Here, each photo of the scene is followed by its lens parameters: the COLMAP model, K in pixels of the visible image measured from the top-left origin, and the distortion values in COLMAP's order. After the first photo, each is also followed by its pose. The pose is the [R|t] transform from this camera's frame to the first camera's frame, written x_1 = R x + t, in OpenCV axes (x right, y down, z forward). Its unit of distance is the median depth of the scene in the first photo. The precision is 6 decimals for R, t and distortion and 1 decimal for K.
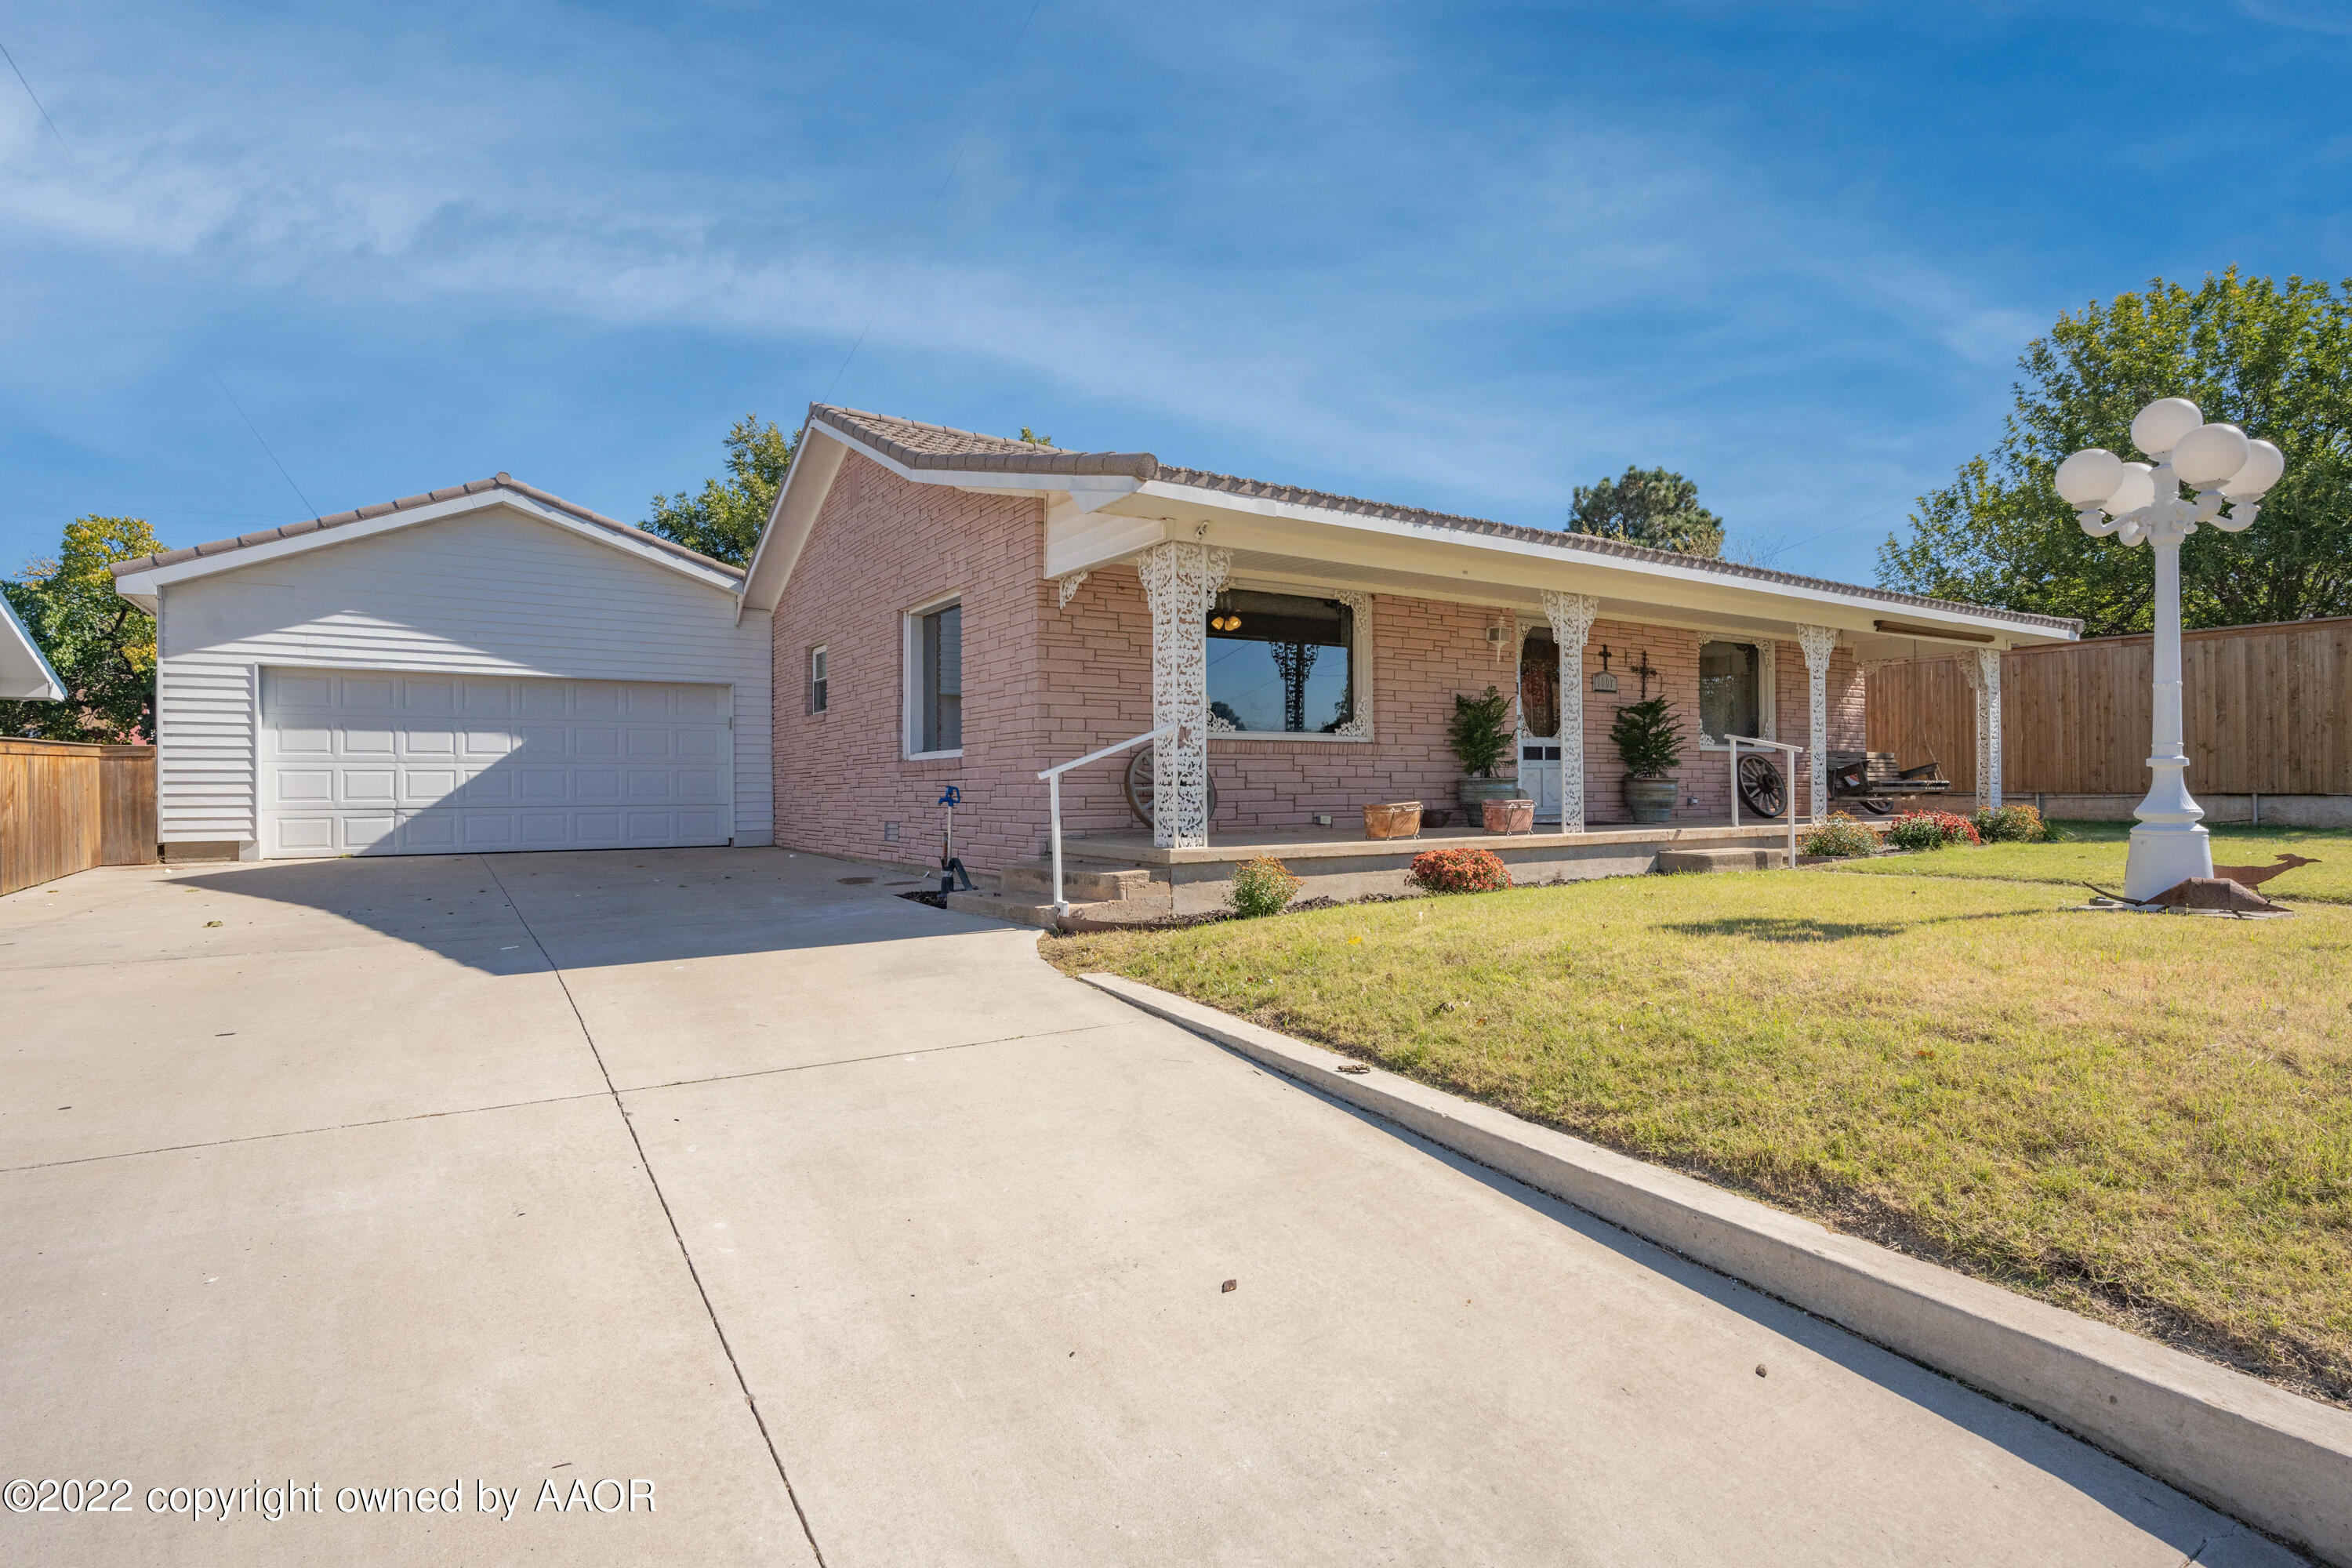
lens RADIAL K [[1317.1, 0, 1269.2], [0, 1317.1, 791.7], [0, 0, 1]] dist [-0.000197, -0.000846]
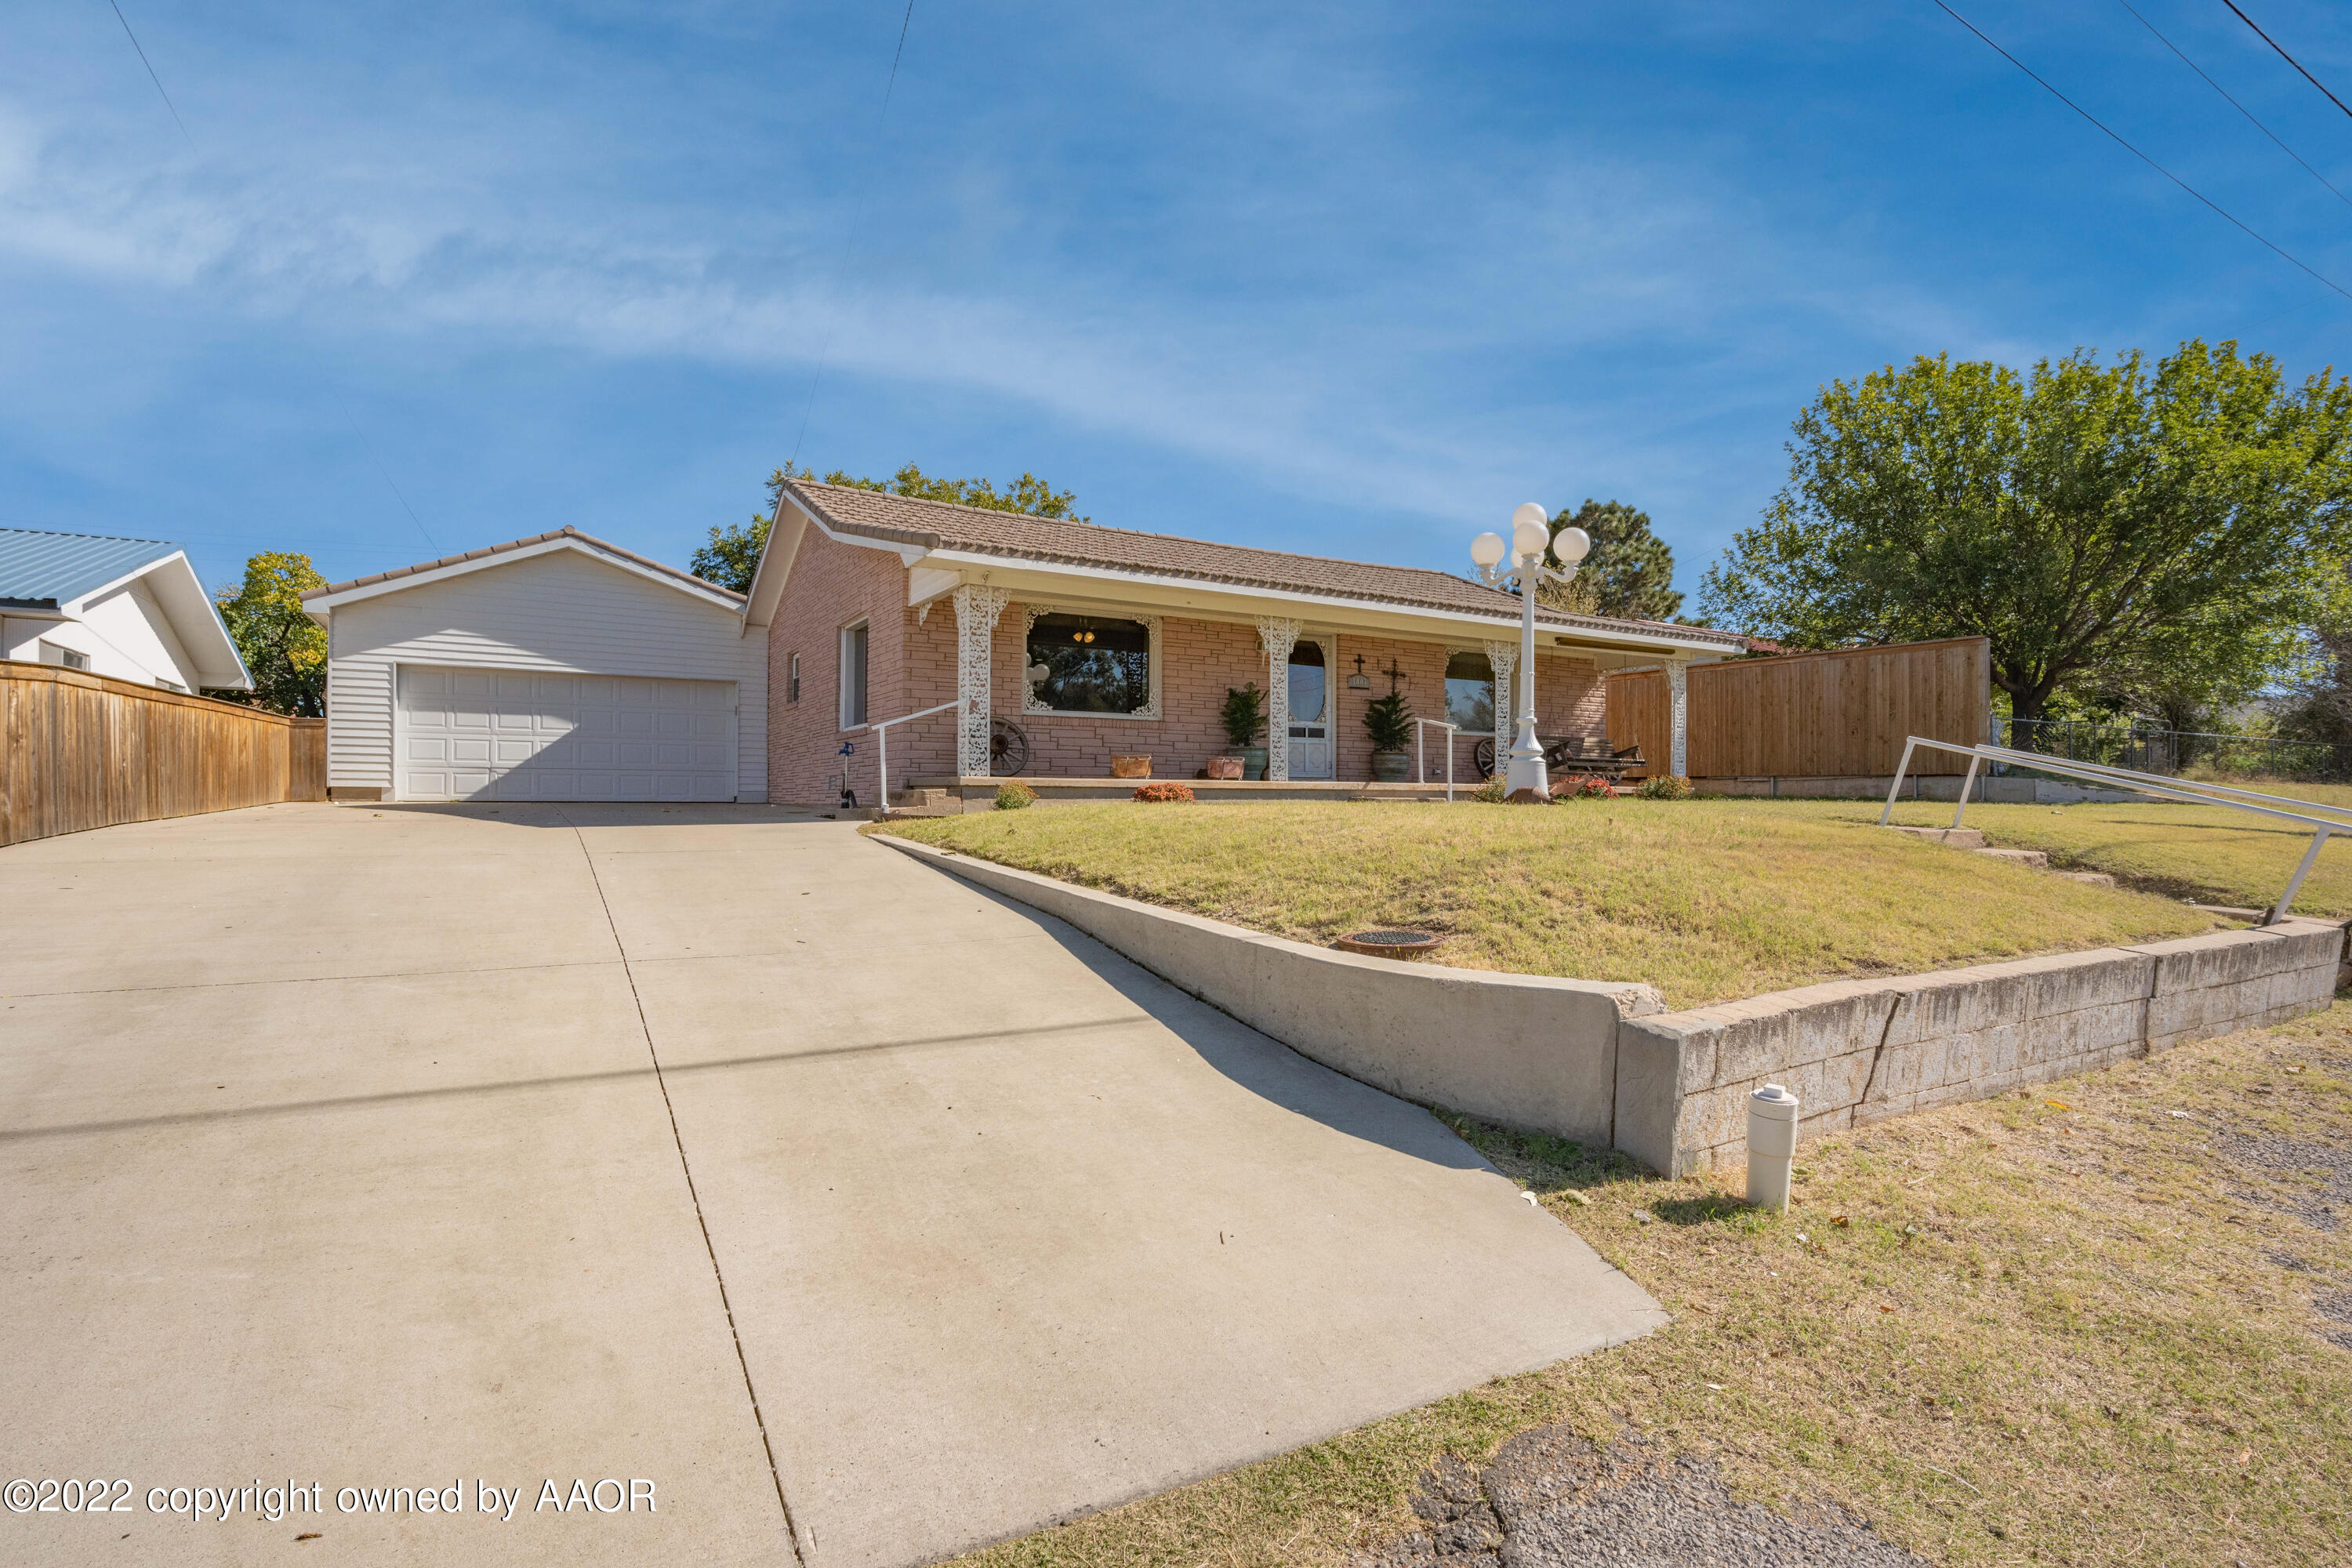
lens RADIAL K [[1306.9, 0, 1297.1], [0, 1306.9, 803.8], [0, 0, 1]] dist [-0.001095, -0.000481]
pose [[0.999363, 0.009295, -0.034445, 0.248968], [-0.009411, 0.999951, -0.003220, 0.050282], [0.034413, 0.003542, 0.999401, -0.368459]]
